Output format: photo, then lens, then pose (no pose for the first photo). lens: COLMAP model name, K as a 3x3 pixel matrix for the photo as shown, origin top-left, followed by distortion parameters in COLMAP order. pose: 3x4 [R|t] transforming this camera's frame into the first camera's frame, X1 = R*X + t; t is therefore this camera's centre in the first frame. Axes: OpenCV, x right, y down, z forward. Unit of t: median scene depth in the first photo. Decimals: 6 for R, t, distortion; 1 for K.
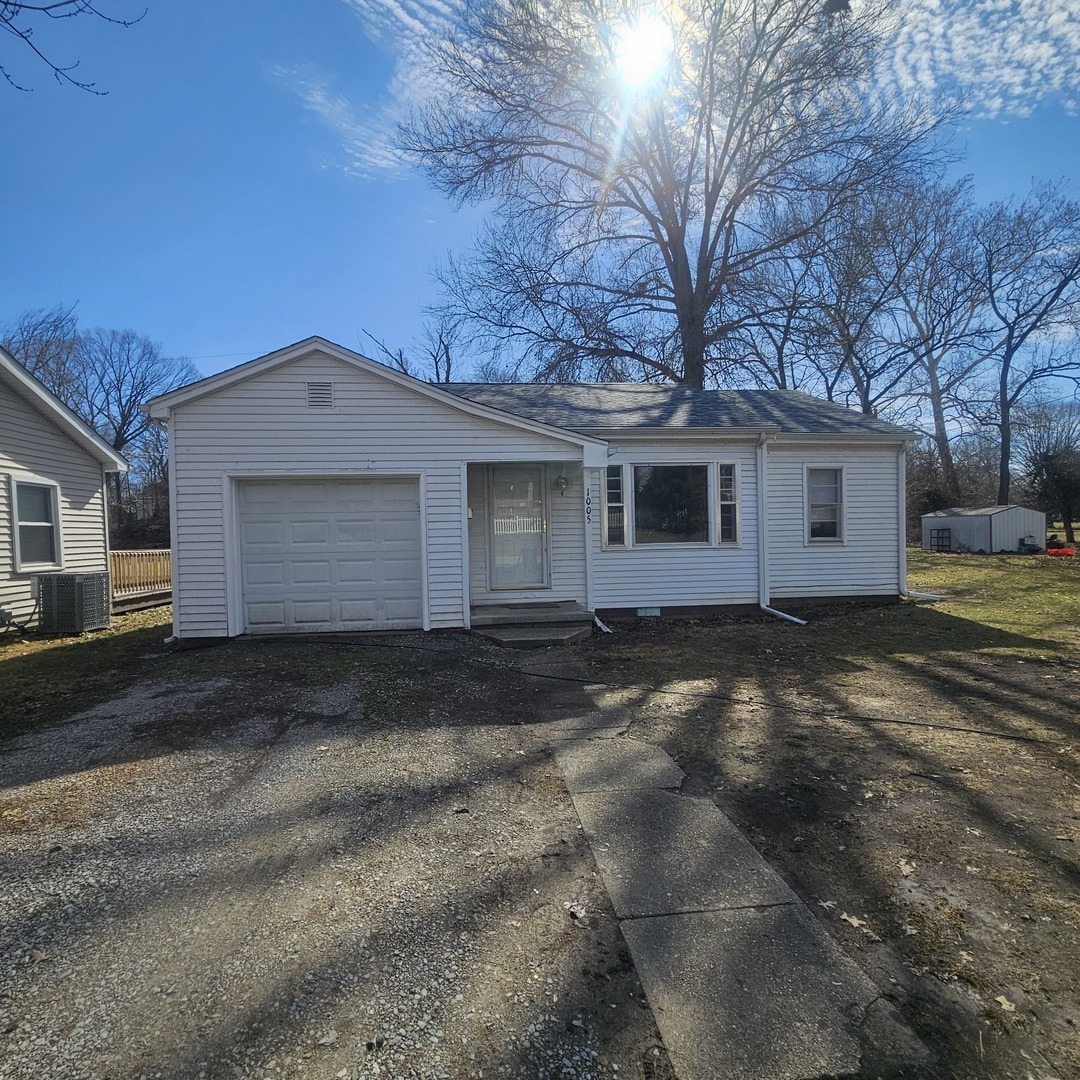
lens RADIAL K [[589.9, 0, 537.4], [0, 589.9, 545.2], [0, 0, 1]] dist [-0.001532, 0.000301]
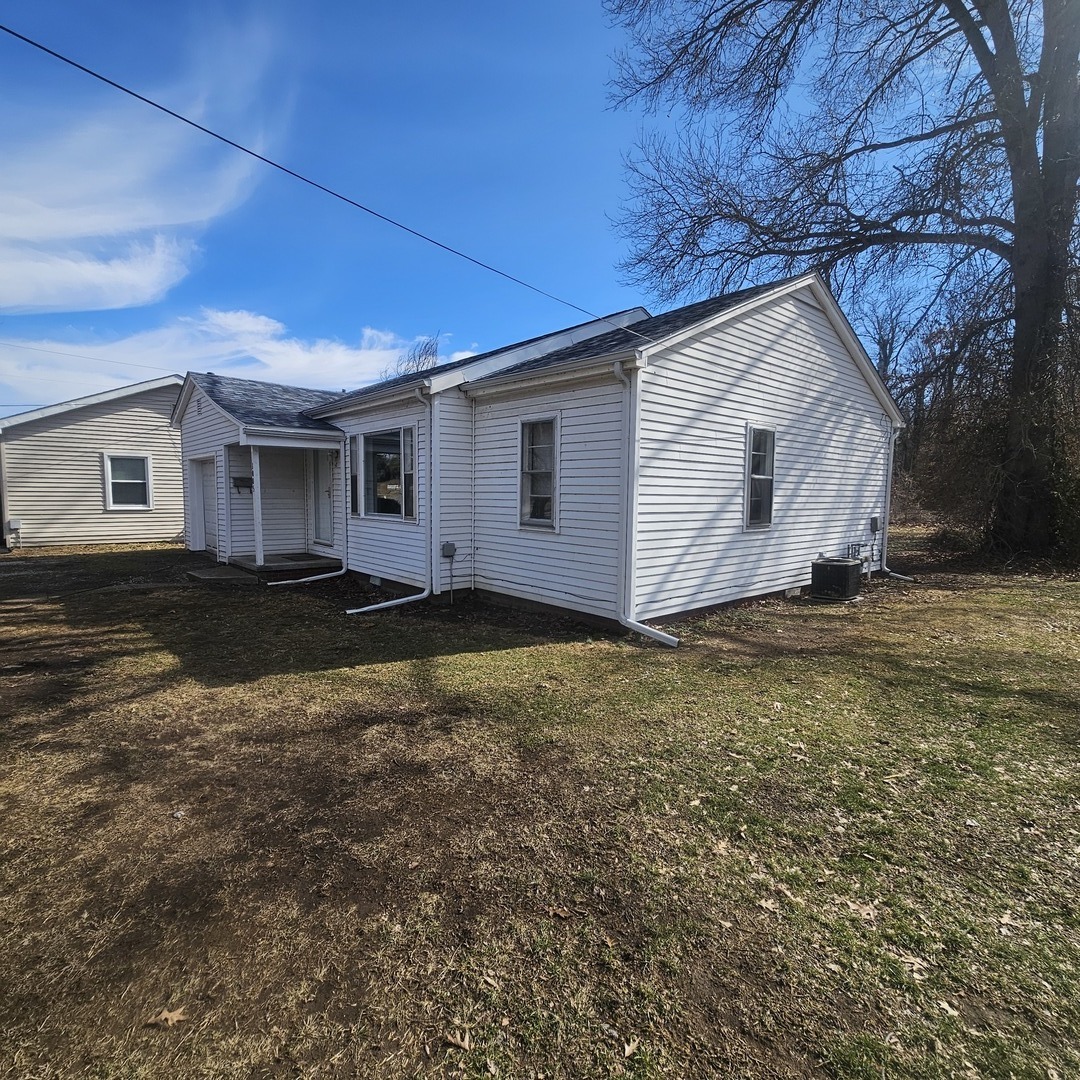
lens RADIAL K [[589.9, 0, 537.4], [0, 589.9, 545.2], [0, 0, 1]] dist [-0.001532, 0.000301]
pose [[0.575914, 0.101828, -0.811144, 1.207570], [-0.037540, 0.994460, 0.098187, -0.058984], [0.816648, -0.026097, 0.576546, 0.666502]]
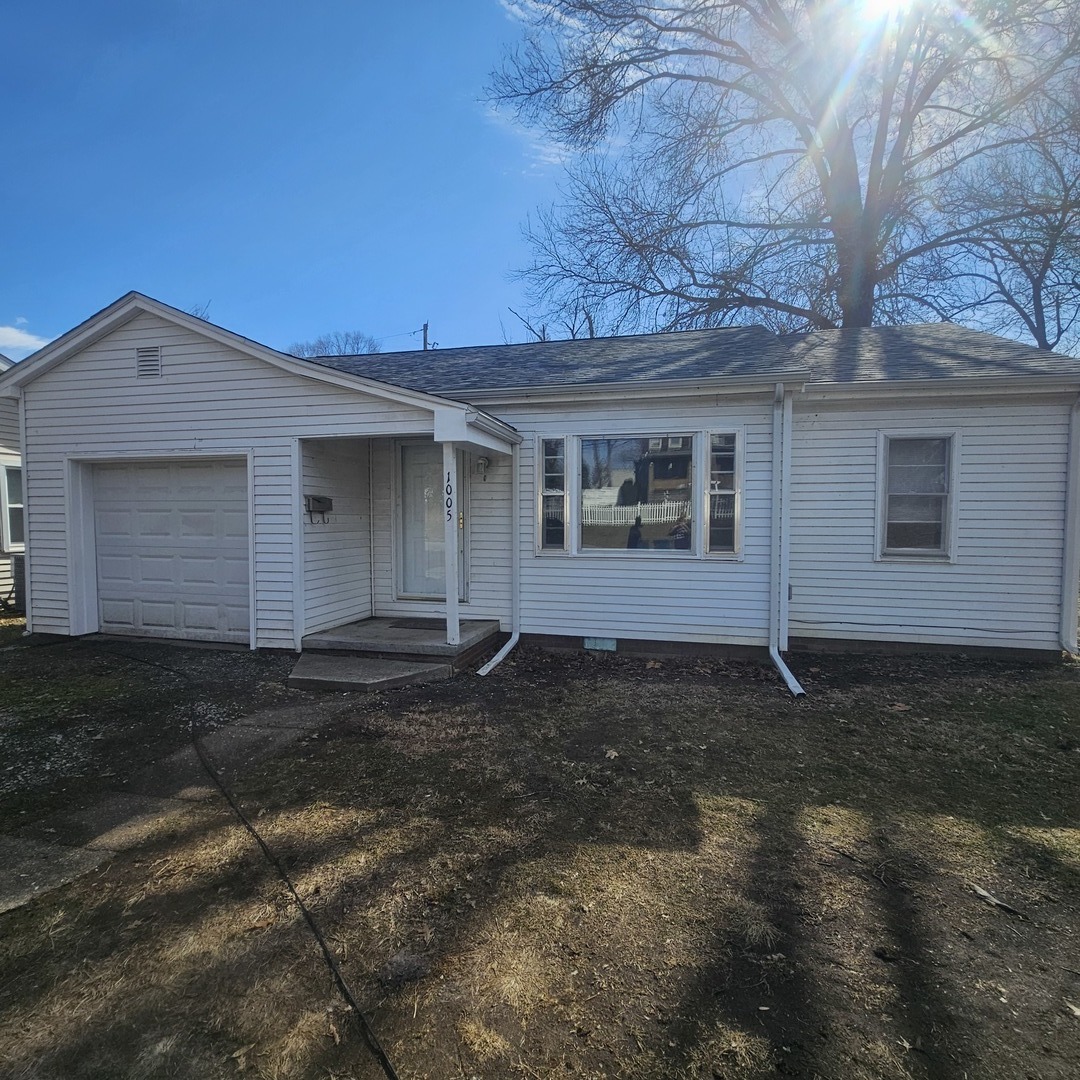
lens RADIAL K [[589.9, 0, 537.4], [0, 589.9, 545.2], [0, 0, 1]] dist [-0.001532, 0.000301]
pose [[0.938706, 0.040036, -0.342387, 0.369971], [-0.029210, 0.998899, 0.036720, -0.031725], [0.343480, -0.024468, 0.938841, 0.314174]]
